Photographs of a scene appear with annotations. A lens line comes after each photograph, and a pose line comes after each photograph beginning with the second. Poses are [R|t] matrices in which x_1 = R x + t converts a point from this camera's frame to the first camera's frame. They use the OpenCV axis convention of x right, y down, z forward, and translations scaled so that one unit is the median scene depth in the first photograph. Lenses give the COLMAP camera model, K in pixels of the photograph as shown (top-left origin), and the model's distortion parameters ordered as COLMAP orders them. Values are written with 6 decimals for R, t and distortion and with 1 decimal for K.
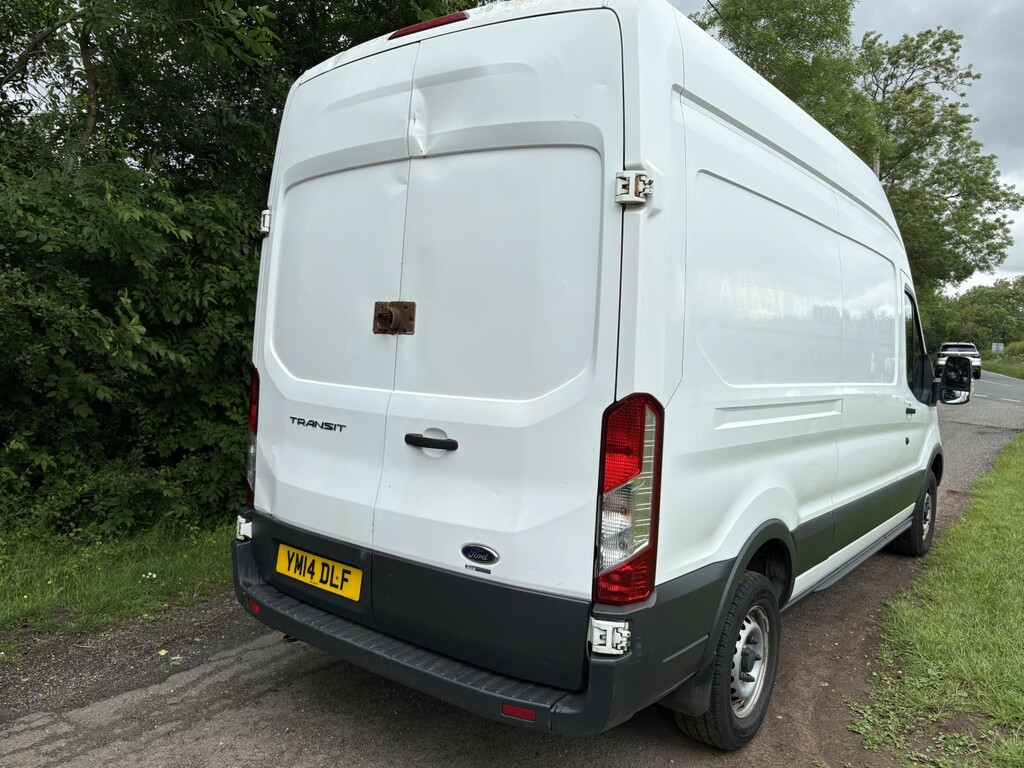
lens RADIAL K [[784.3, 0, 510.8], [0, 784.3, 387.9], [0, 0, 1]] dist [0.020048, -0.005423]
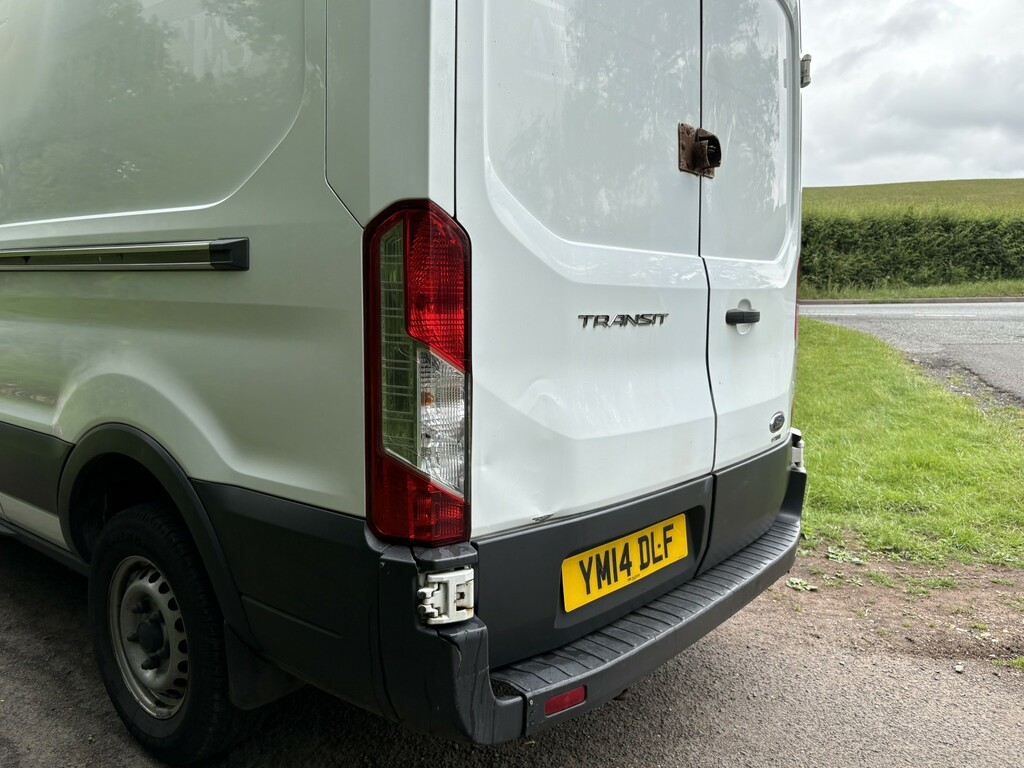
lens RADIAL K [[792.0, 0, 505.6], [0, 792.0, 387.0], [0, 0, 1]] dist [0.074195, -0.078513]
pose [[0.037164, -0.165743, 0.985469, -0.835353], [0.035740, 0.985739, 0.164440, -0.004780], [-0.998670, 0.029110, 0.042558, 1.060344]]
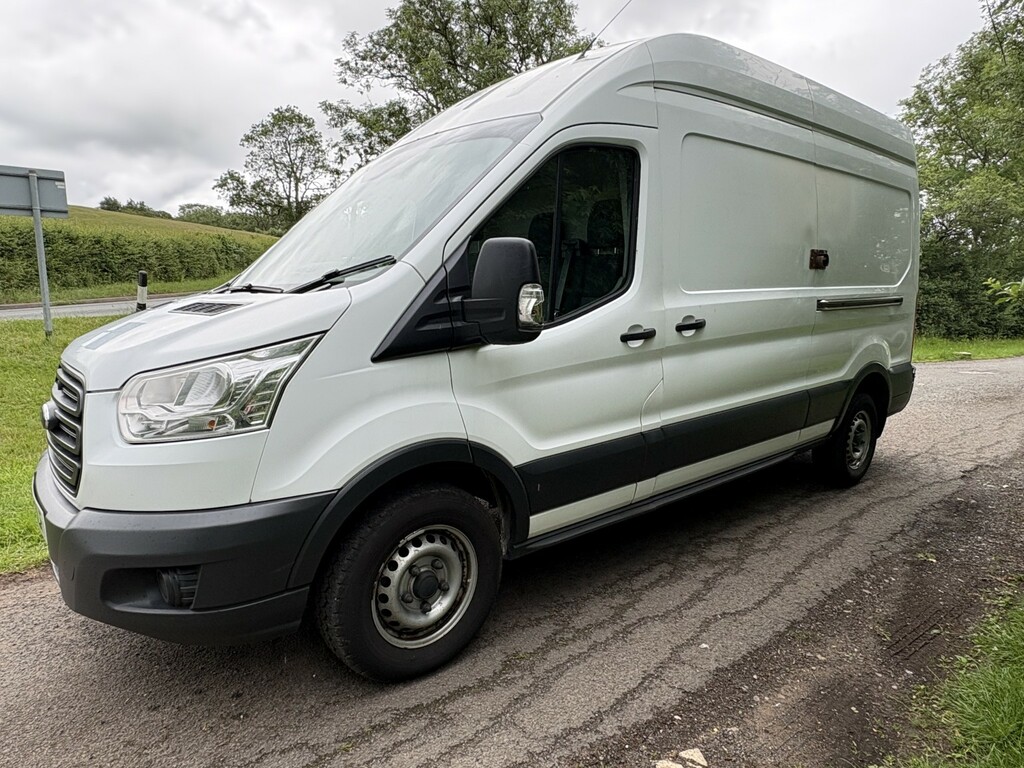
lens RADIAL K [[612.5, 0, 515.1], [0, 612.5, 384.6], [0, 0, 1]] dist [-0.001662, 0.002422]
pose [[-0.975077, -0.074364, 0.209032, 0.306448], [-0.026769, 0.974705, 0.221886, -0.115861], [-0.220245, 0.210760, -0.952403, 2.941003]]
